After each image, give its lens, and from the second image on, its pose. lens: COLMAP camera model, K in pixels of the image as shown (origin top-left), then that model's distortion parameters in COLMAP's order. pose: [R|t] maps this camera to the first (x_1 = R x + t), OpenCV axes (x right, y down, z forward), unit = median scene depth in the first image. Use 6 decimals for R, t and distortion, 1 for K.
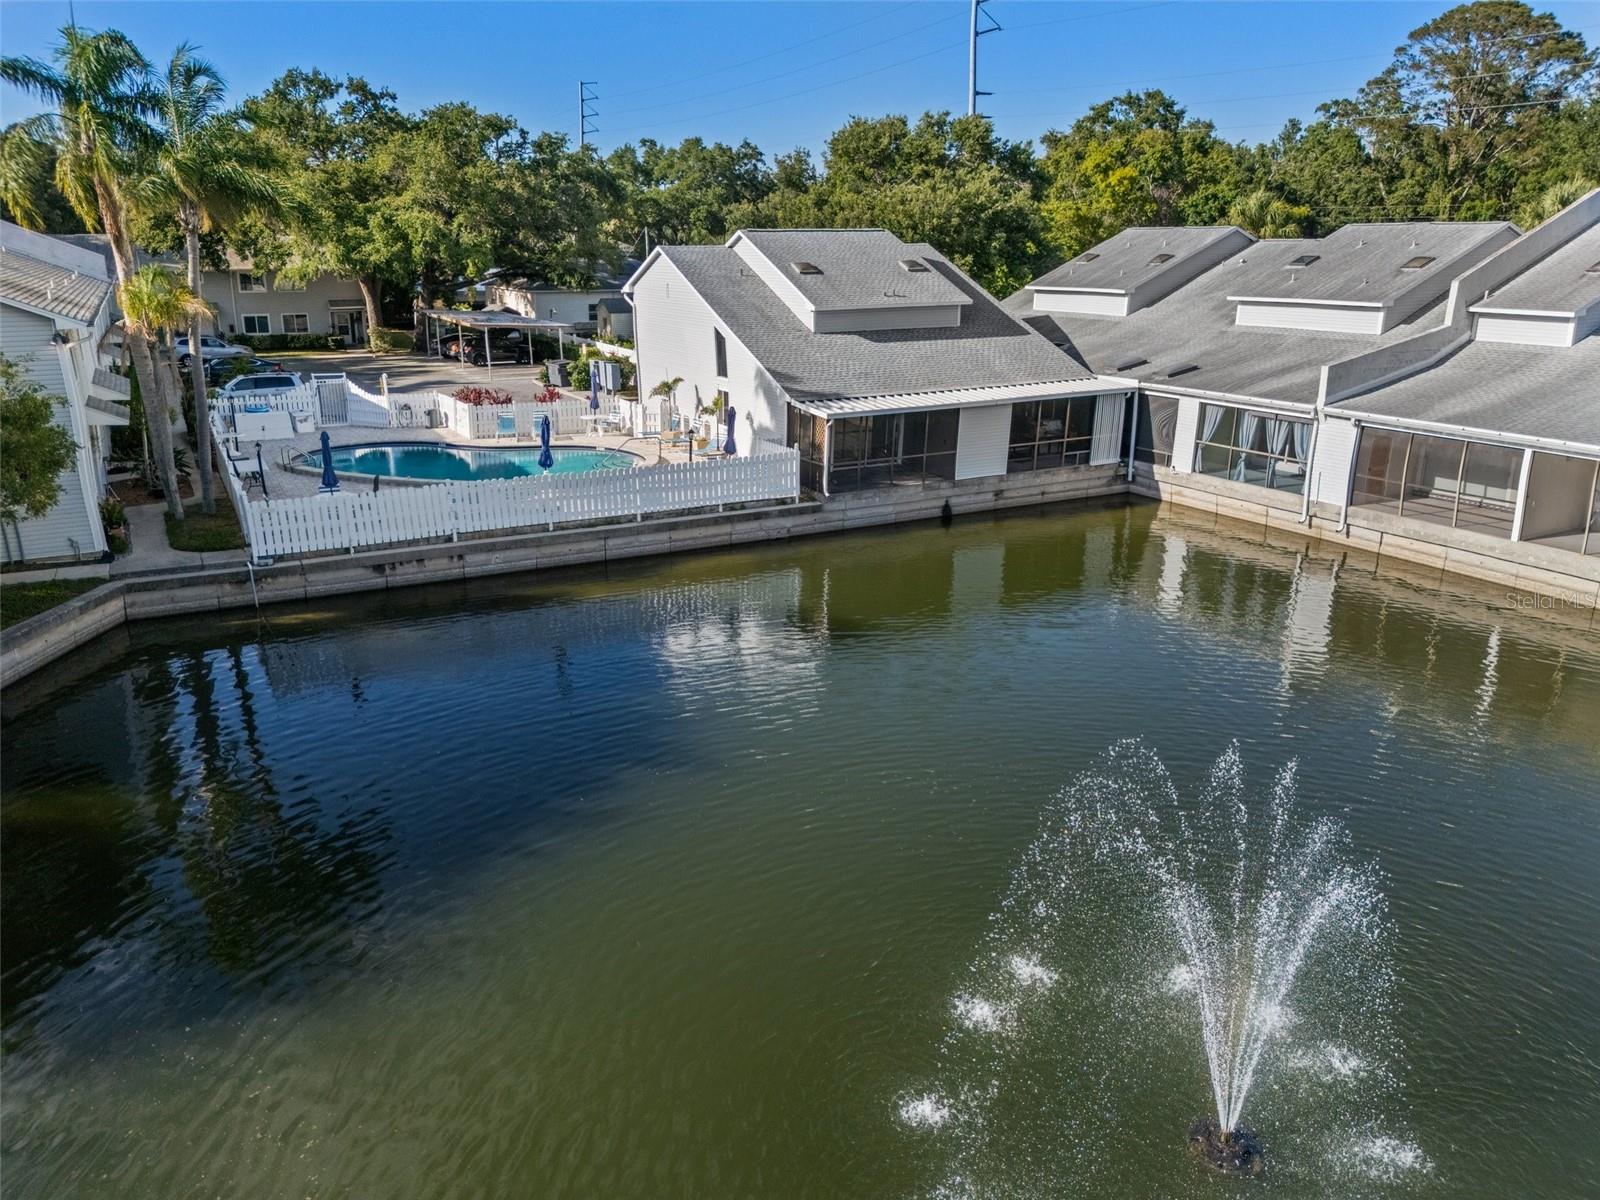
lens RADIAL K [[1169.8, 0, 788.1], [0, 1169.8, 596.1], [0, 0, 1]] dist [0.017725, -0.015708]
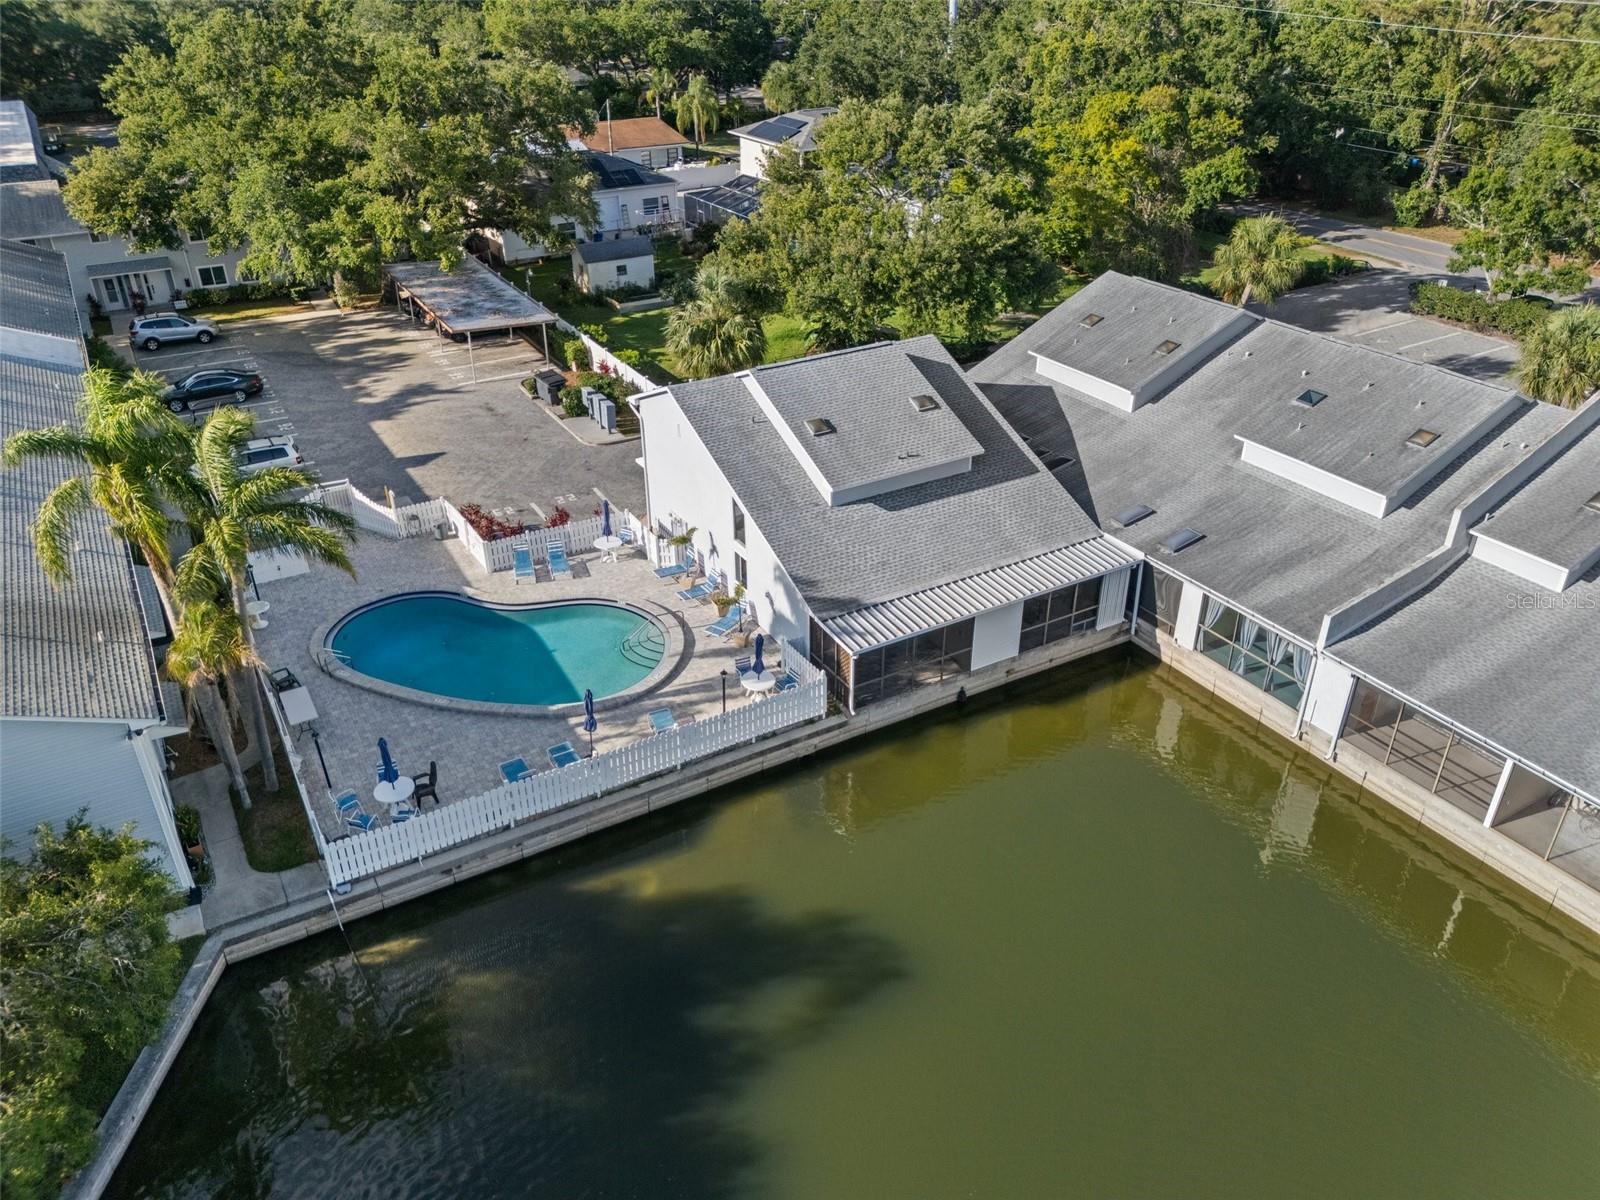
lens RADIAL K [[1169.8, 0, 793.8], [0, 1169.8, 588.7], [0, 0, 1]] dist [0.017725, -0.015708]
pose [[0.999008, -0.030450, 0.032482, -0.045812], [0.022301, 0.973670, 0.226870, -0.400515], [-0.038535, -0.225921, 0.973383, 0.000394]]
